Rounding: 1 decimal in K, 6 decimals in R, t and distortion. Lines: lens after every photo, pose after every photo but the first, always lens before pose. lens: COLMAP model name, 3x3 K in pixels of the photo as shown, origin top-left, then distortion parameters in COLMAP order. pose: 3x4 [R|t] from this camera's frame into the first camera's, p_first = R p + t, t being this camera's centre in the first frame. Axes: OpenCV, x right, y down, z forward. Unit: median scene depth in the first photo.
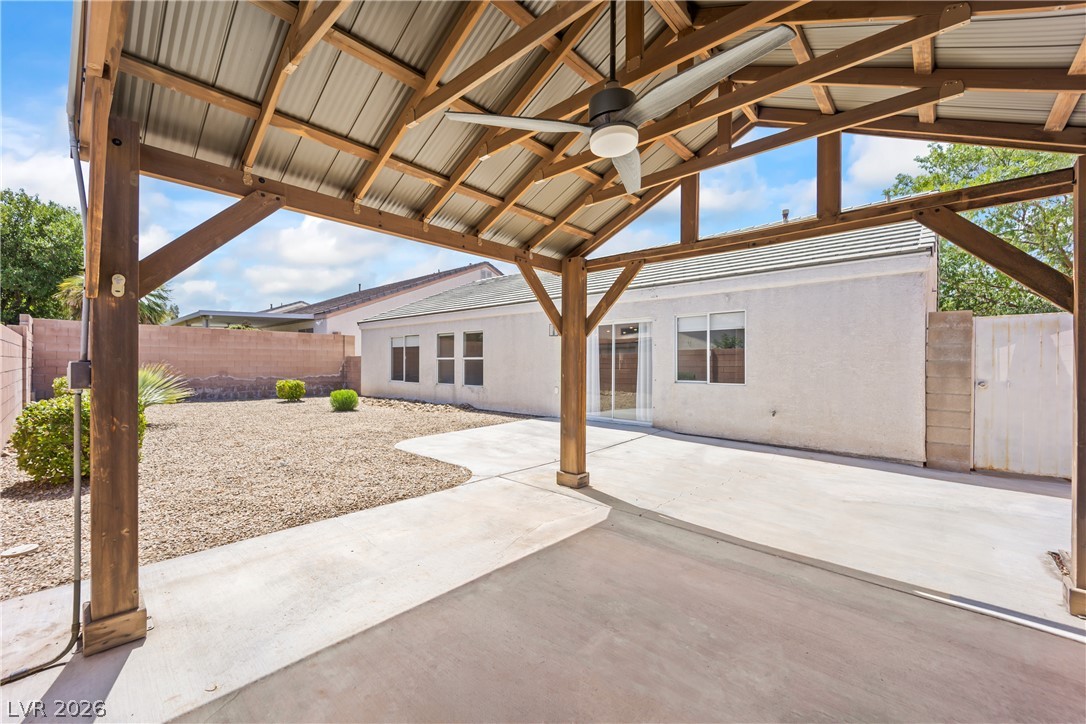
lens RADIAL K [[433.4, 0, 540.3], [0, 433.4, 360.2], [0, 0, 1]] dist [0.001366, -0.002989]
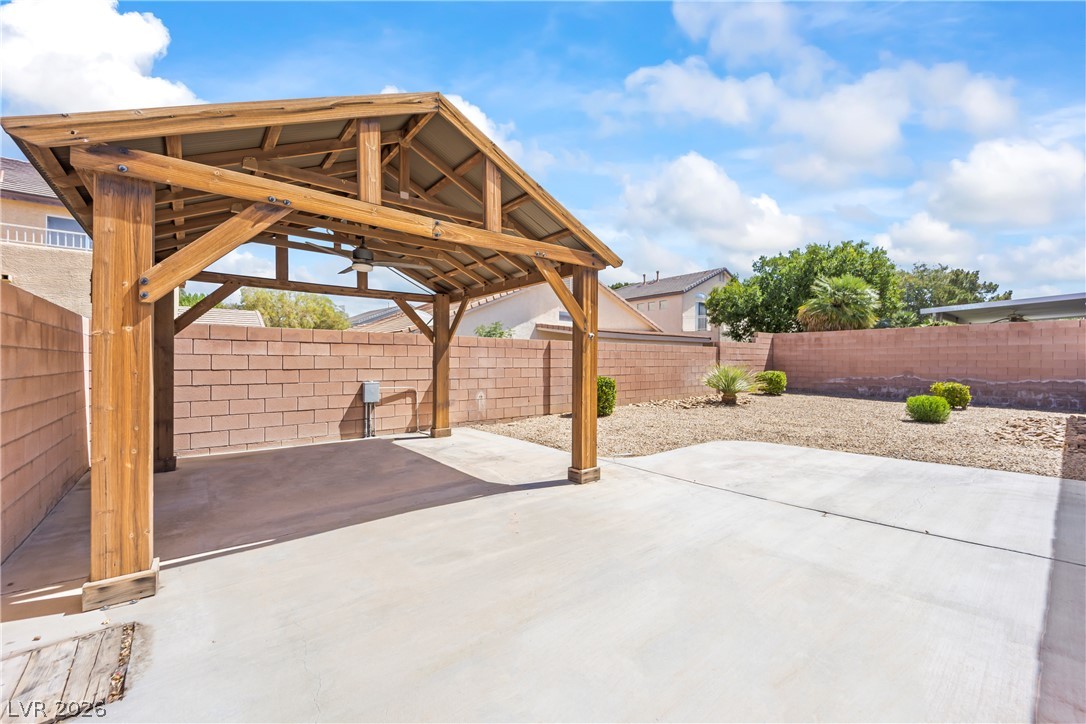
lens RADIAL K [[433.4, 0, 541.1], [0, 433.4, 361.6], [0, 0, 1]] dist [0.001366, -0.002989]
pose [[-0.145706, -0.006363, -0.989308, 0.403823], [0.004309, 0.999966, -0.007066, 0.008353], [0.989319, -0.005292, -0.145673, 0.393438]]
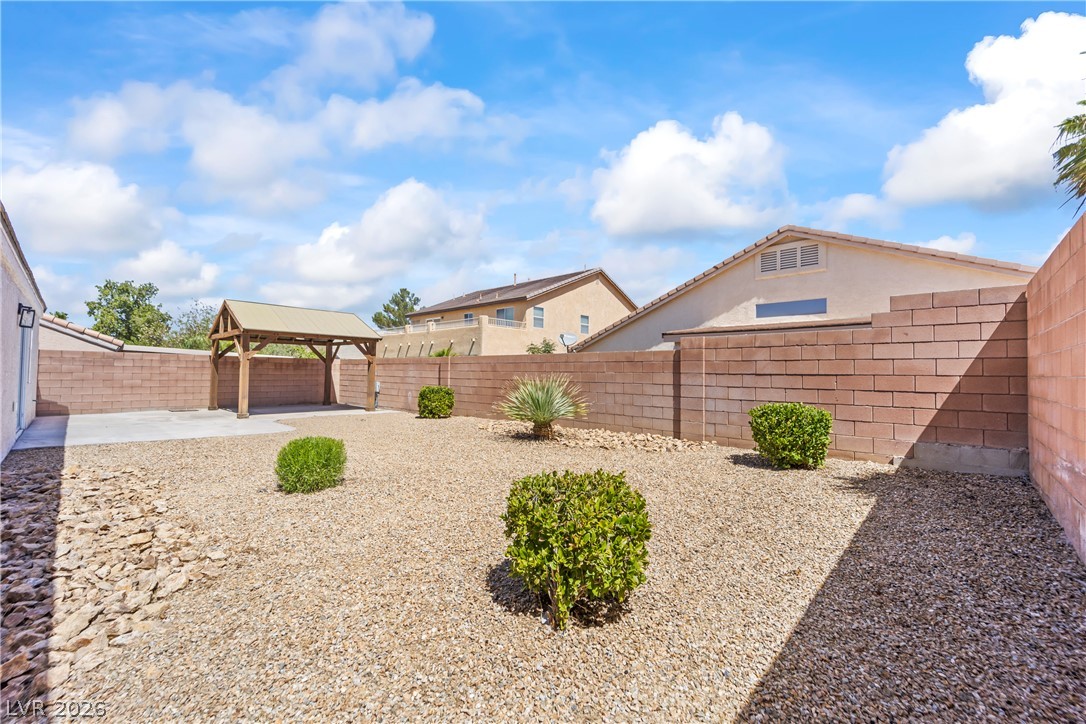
lens RADIAL K [[433.4, 0, 545.9], [0, 433.4, 365.0], [0, 0, 1]] dist [0.001366, -0.002989]
pose [[-0.999777, -0.020762, -0.003770, -0.611570], [-0.020650, 0.999401, -0.027766, 0.005489], [0.004344, -0.027682, -0.999607, 1.313276]]
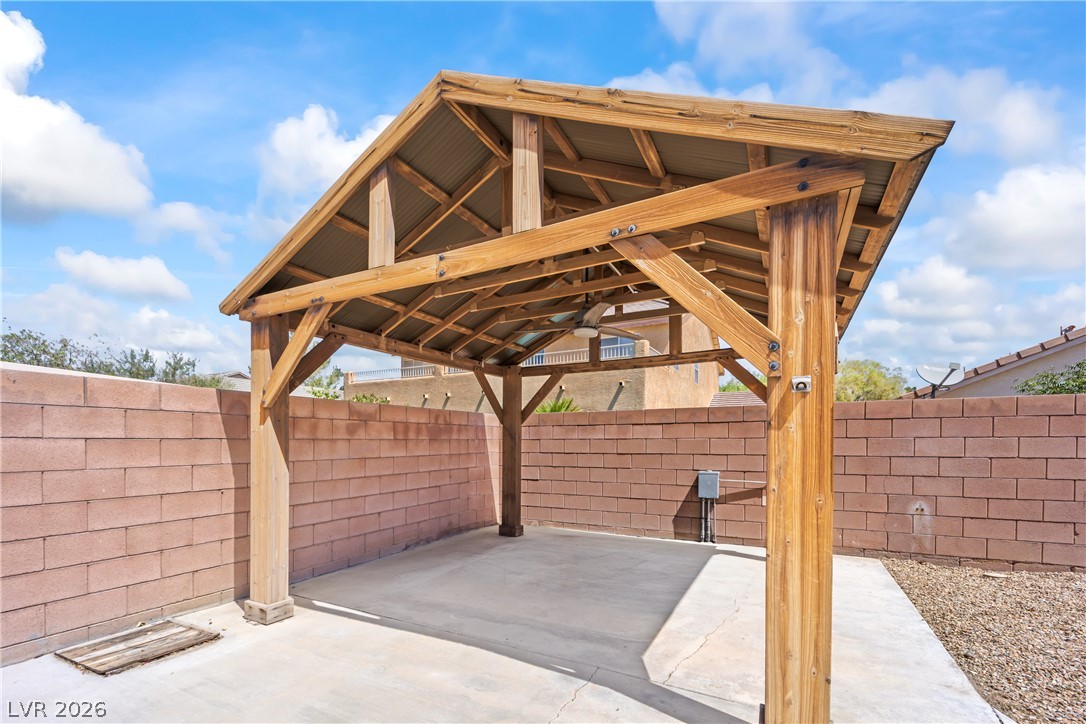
lens RADIAL K [[461.0, 0, 541.2], [0, 461.0, 447.5], [0, 0, 1]] dist [0.003461, -0.000154]
pose [[-0.968607, 0.001327, -0.248595, 0.150557], [0.000341, 0.999992, 0.004007, 0.003435], [0.248599, 0.003796, -0.968599, 0.502531]]
